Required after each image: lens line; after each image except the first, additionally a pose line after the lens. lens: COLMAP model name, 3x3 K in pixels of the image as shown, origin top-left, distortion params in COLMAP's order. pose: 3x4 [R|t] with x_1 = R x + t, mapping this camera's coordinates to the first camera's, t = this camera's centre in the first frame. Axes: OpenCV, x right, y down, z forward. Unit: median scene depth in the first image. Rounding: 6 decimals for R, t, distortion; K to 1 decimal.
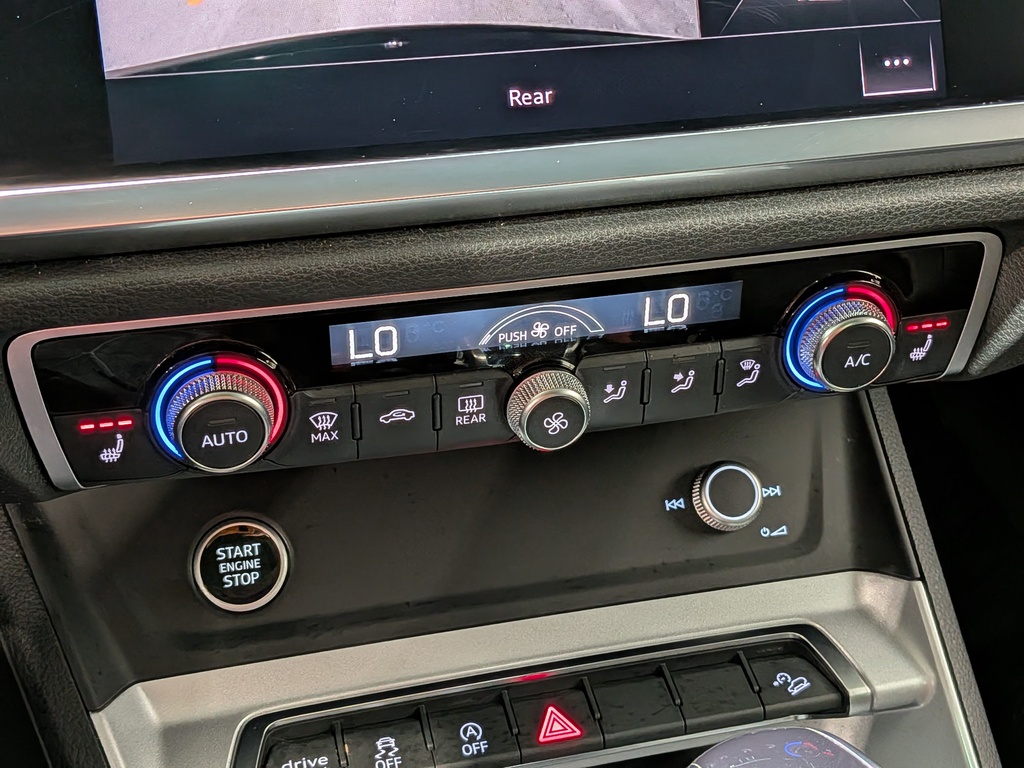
lens RADIAL K [[1448.7, 0, 519.2], [0, 1448.7, 356.1], [0, 0, 1]] dist [0.044332, 0.000000]
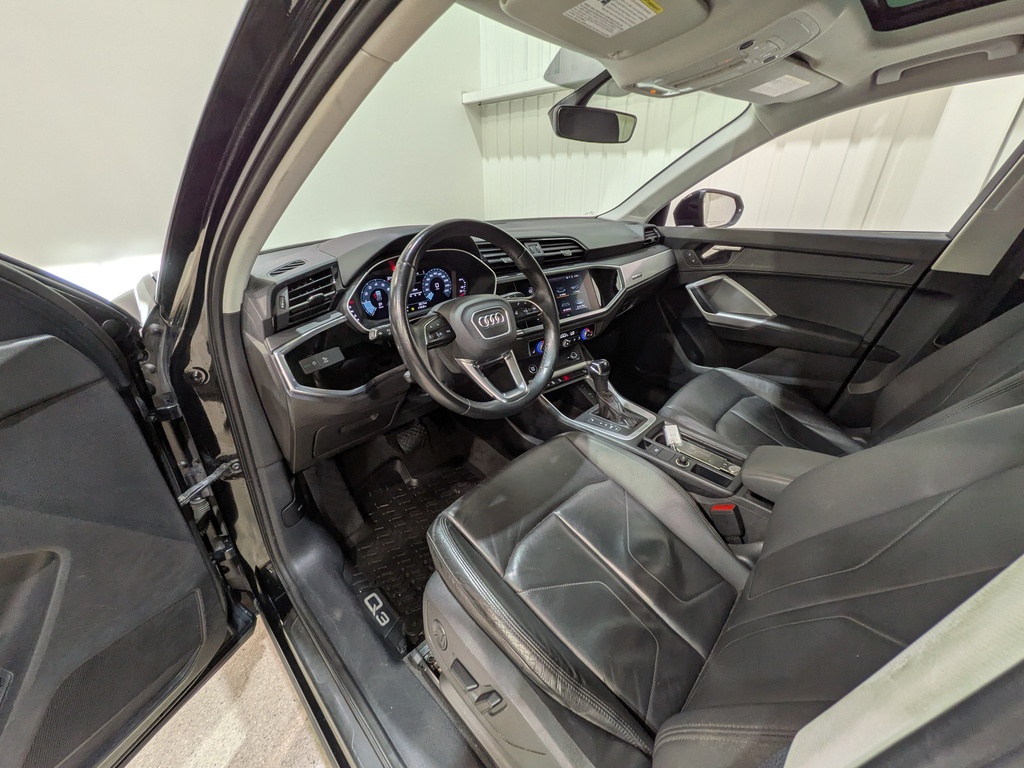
lens RADIAL K [[413.4, 0, 522.8], [0, 413.4, 375.8], [0, 0, 1]] dist [-0.000988, 0.000032]
pose [[0.926375, -0.195200, 0.322065, -1.177480], [0.226023, 0.972218, -0.060875, 0.345085], [-0.301234, 0.129187, 0.944758, -1.613518]]
